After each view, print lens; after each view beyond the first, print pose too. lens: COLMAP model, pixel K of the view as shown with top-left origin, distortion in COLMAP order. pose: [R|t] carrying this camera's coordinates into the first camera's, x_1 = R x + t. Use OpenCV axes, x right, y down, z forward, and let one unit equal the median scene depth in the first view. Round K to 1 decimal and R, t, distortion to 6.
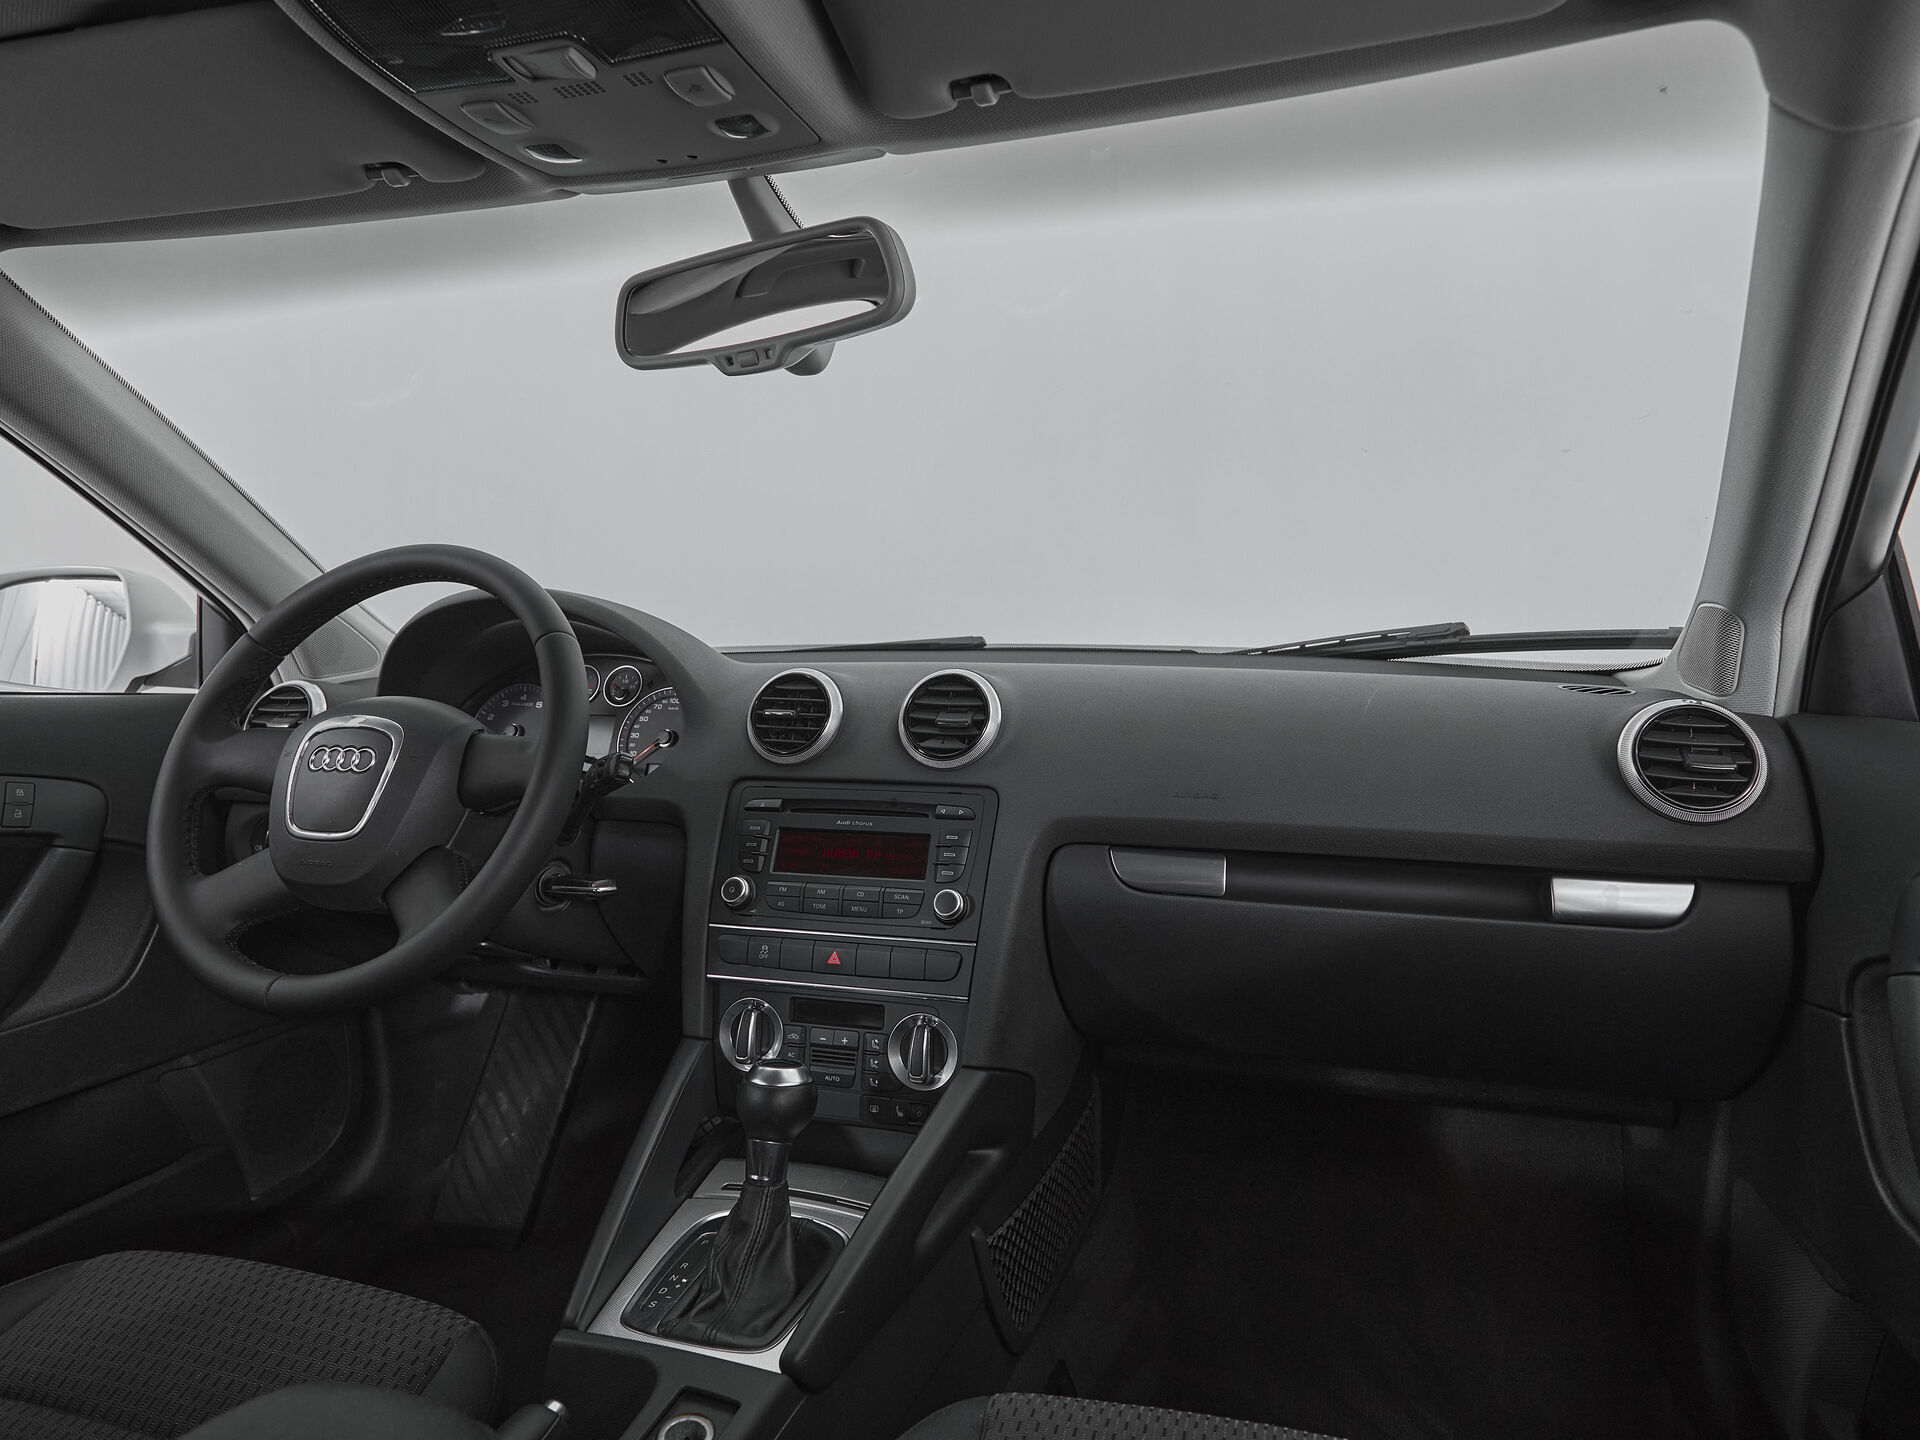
lens RADIAL K [[1085.0, 0, 982.8], [0, 1085.0, 663.7], [0, 0, 1]] dist [-0.000096, -0.000323]
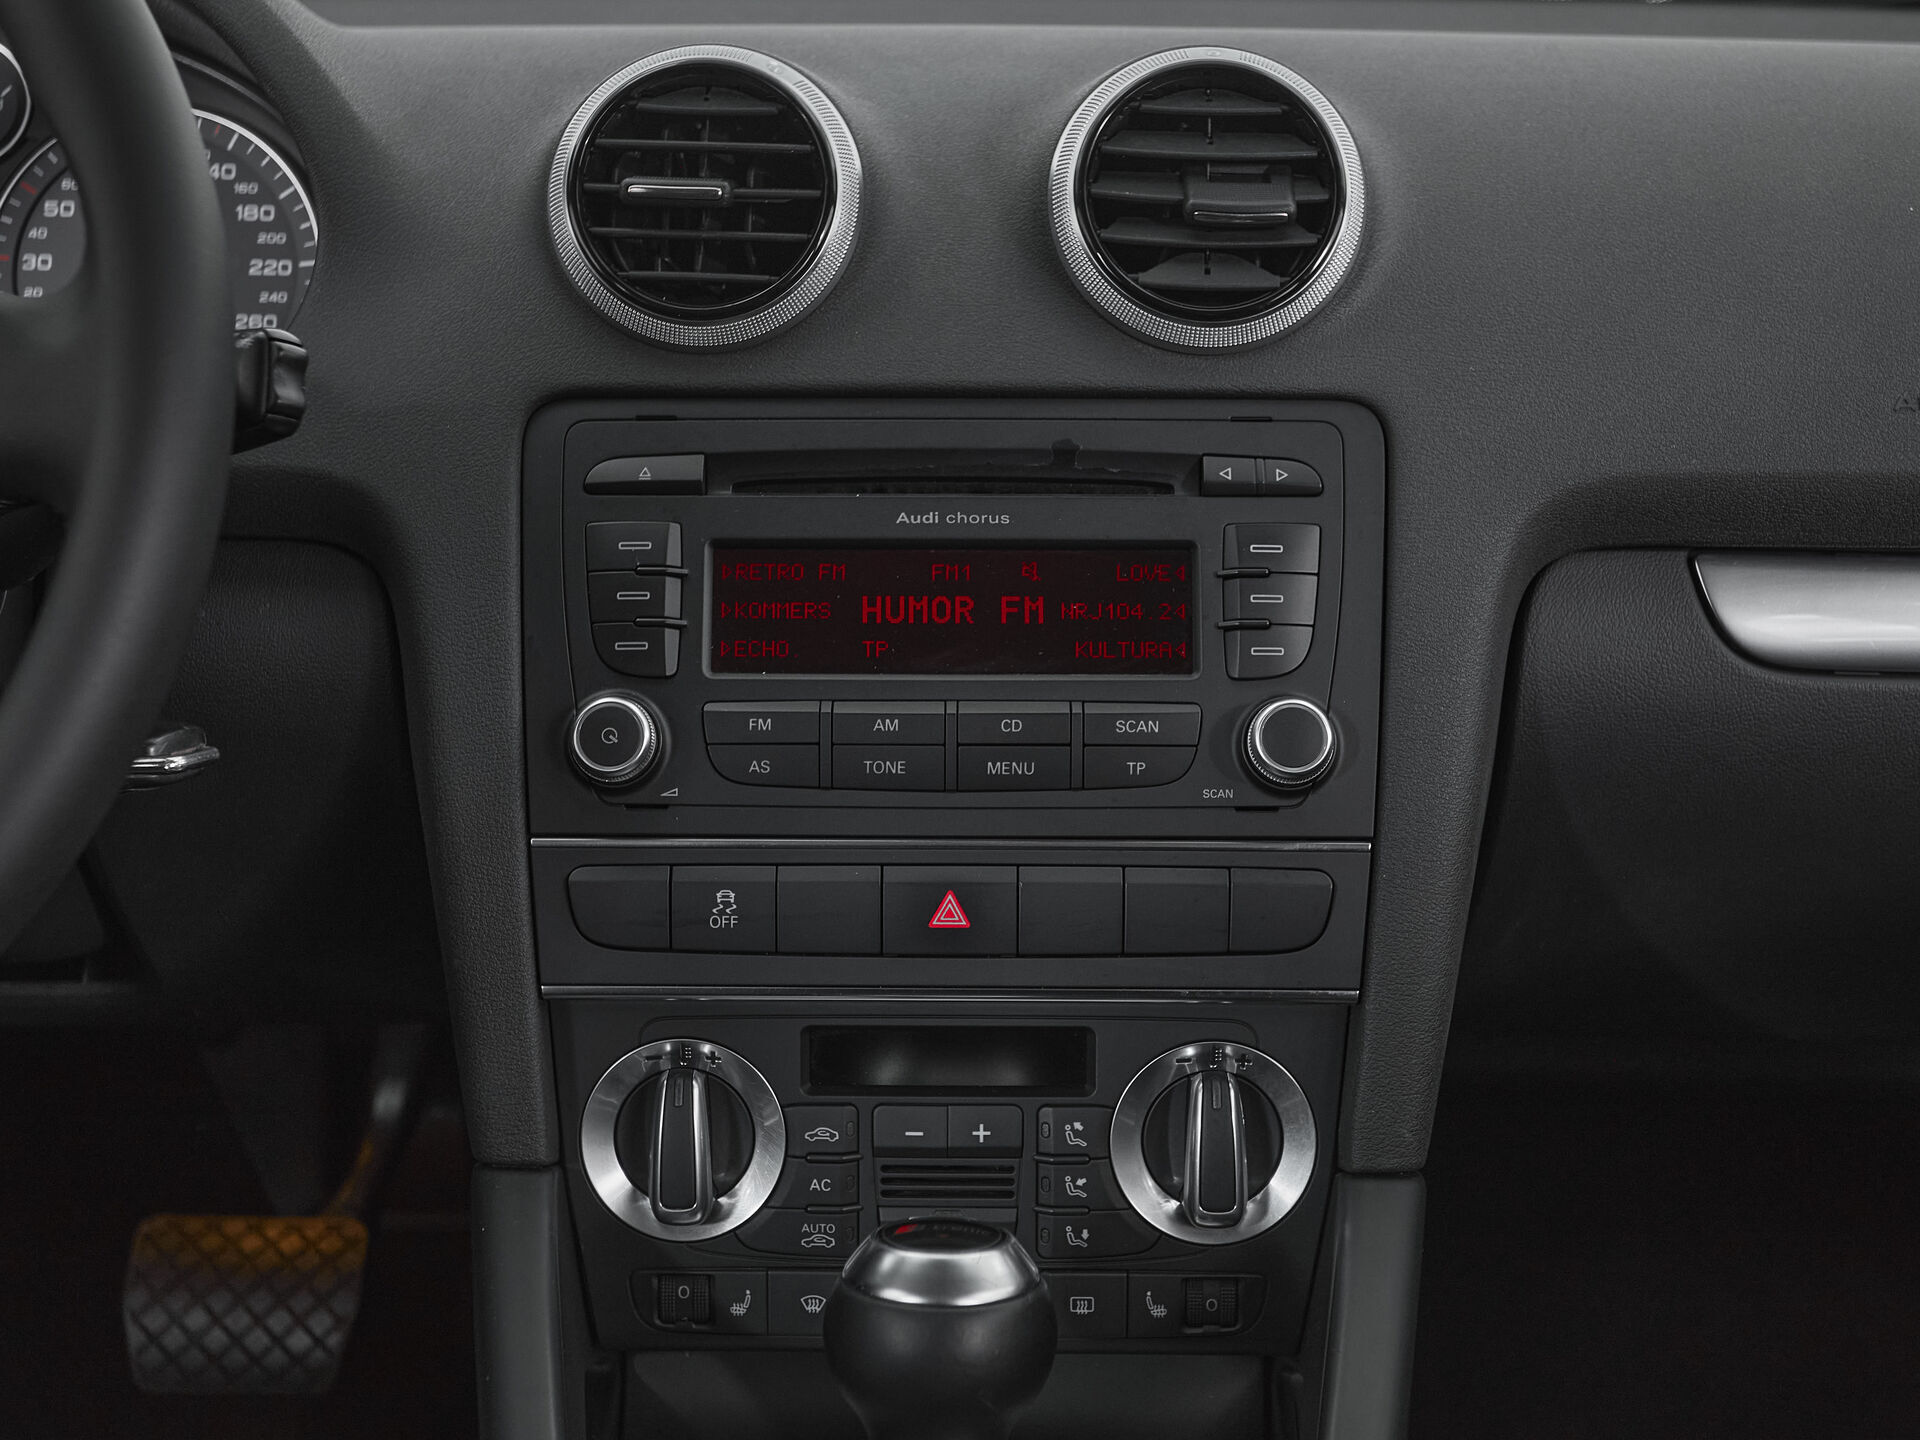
lens RADIAL K [[2658.8, 0, 920.6], [0, 2658.8, 652.4], [0, 0, 1]] dist [0.010238, 0.066755]
pose [[0.966462, -0.059589, 0.249800, -0.337709], [0.000533, 0.973171, 0.230084, -0.002352], [-0.256809, -0.222234, 0.940564, 0.219356]]
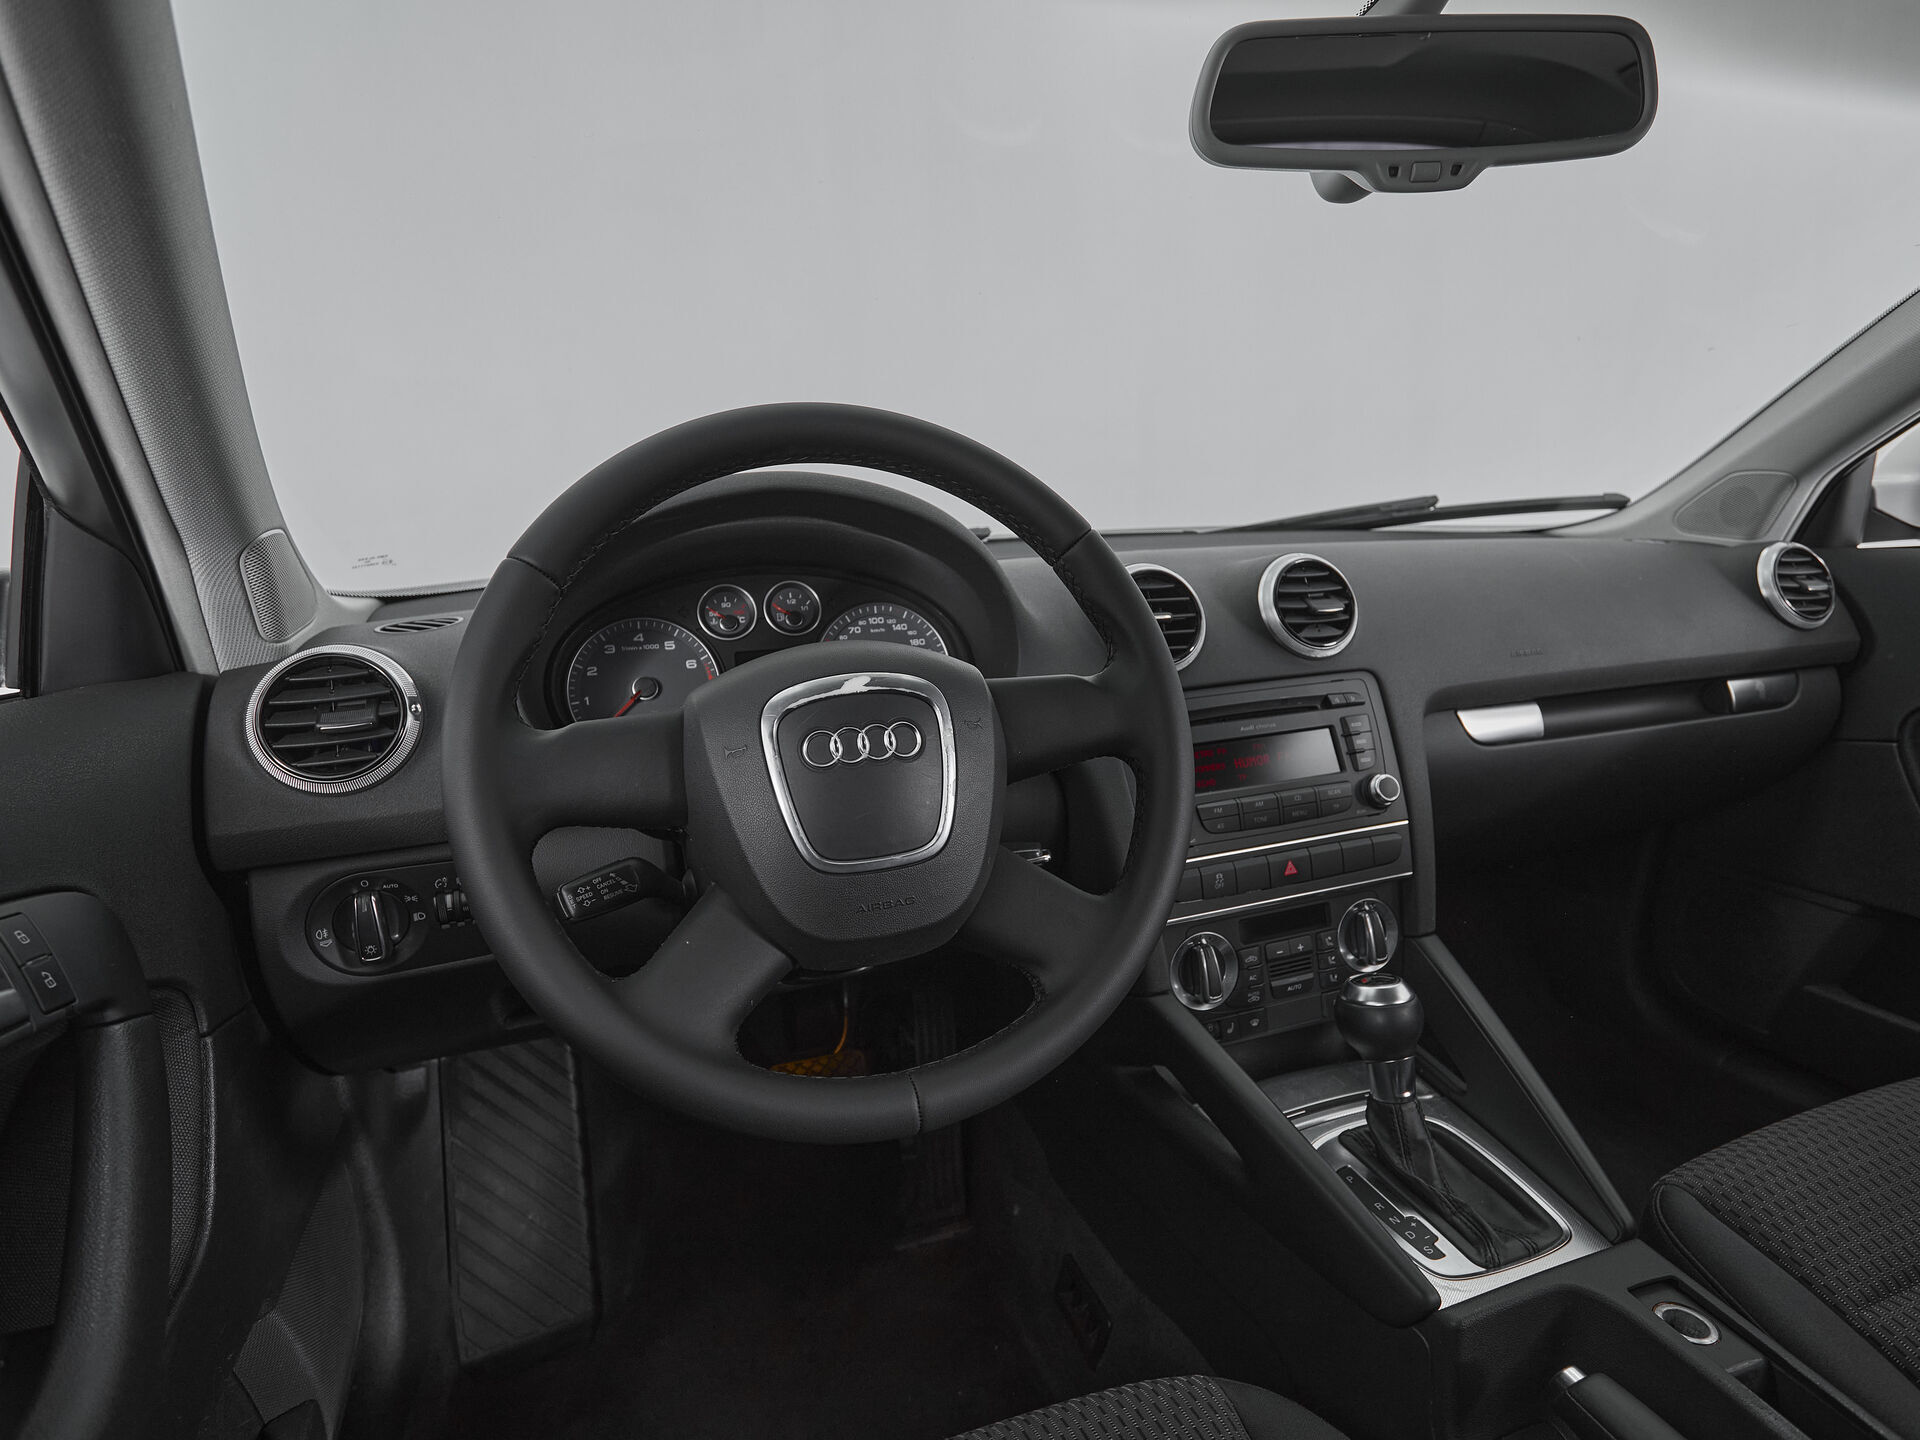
lens RADIAL K [[1009.6, 0, 960.0], [0, 1009.6, 720.0], [0, 0, 1]] dist [-0.002188, -0.000775]
pose [[0.819353, -0.147271, 0.554051, -0.808284], [0.056846, 0.982549, 0.177103, -0.026509], [-0.570464, -0.113614, 0.813426, 0.445644]]
